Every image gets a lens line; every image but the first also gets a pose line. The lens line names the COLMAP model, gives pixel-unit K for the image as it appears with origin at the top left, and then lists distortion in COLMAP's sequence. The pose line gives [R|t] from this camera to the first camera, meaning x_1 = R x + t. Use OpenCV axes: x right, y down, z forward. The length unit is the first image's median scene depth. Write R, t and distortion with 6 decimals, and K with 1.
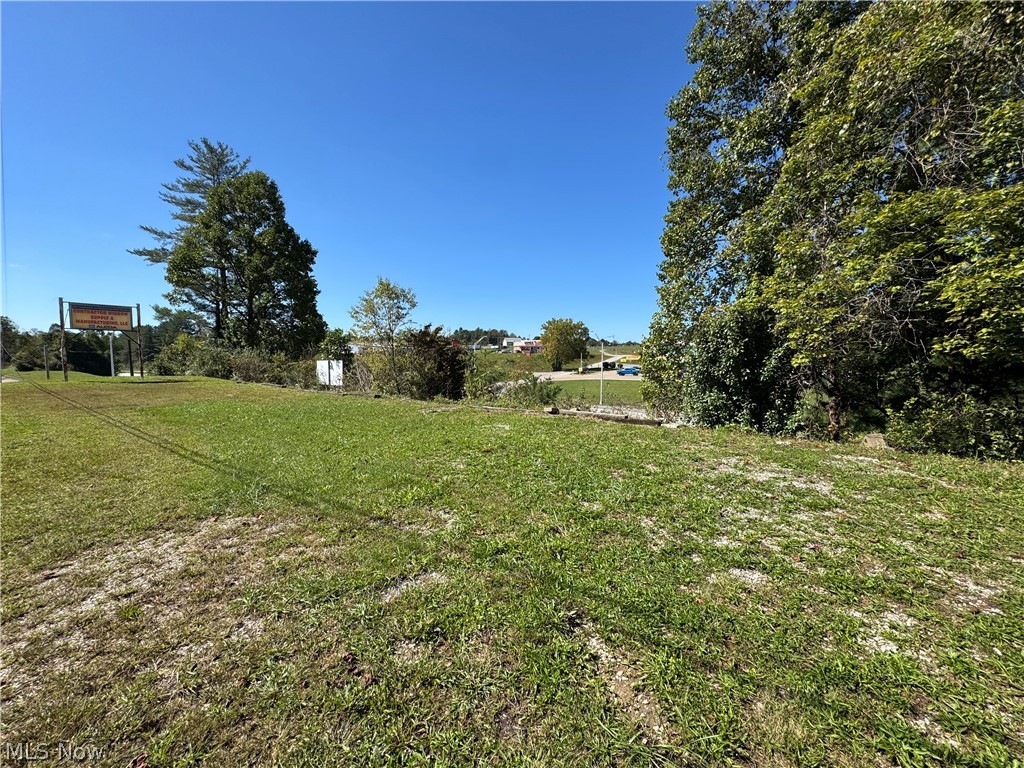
lens RADIAL K [[406.9, 0, 512.3], [0, 406.9, 385.2], [0, 0, 1]] dist [-0.001545, 0.000152]
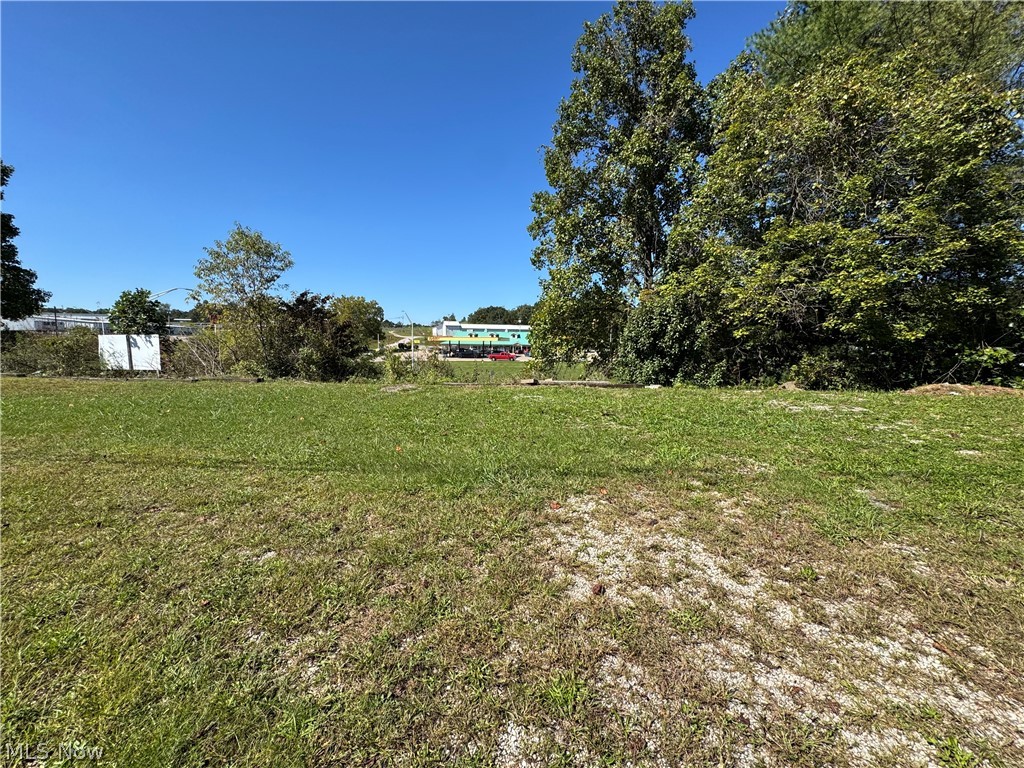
lens RADIAL K [[406.9, 0, 512.3], [0, 406.9, 385.2], [0, 0, 1]] dist [-0.001545, 0.000152]
pose [[0.864598, -0.050104, 0.499960, -0.279587], [0.028051, 0.998277, 0.051533, 0.009634], [-0.501681, -0.030531, 0.864514, 0.079520]]
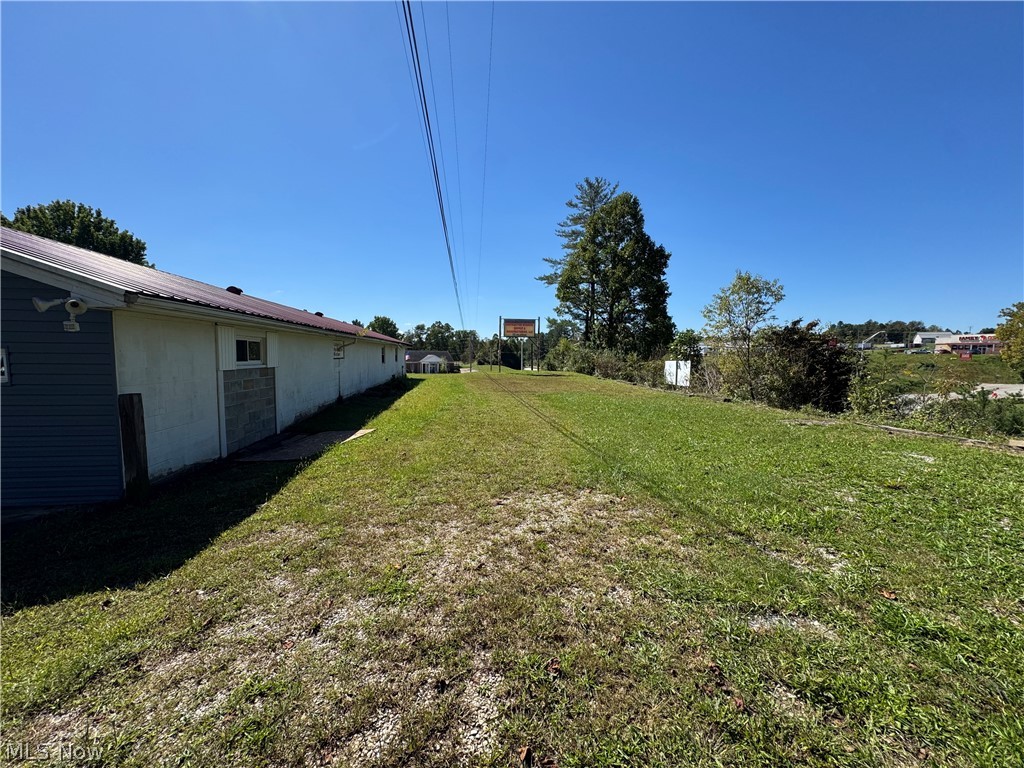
lens RADIAL K [[407.7, 0, 511.9], [0, 407.7, 385.3], [0, 0, 1]] dist [-0.002015, 0.000492]
pose [[0.697332, 0.056383, -0.714527, -0.010168], [-0.057122, 0.998102, 0.023012, 0.000158], [0.714469, 0.024769, 0.699229, -0.004541]]
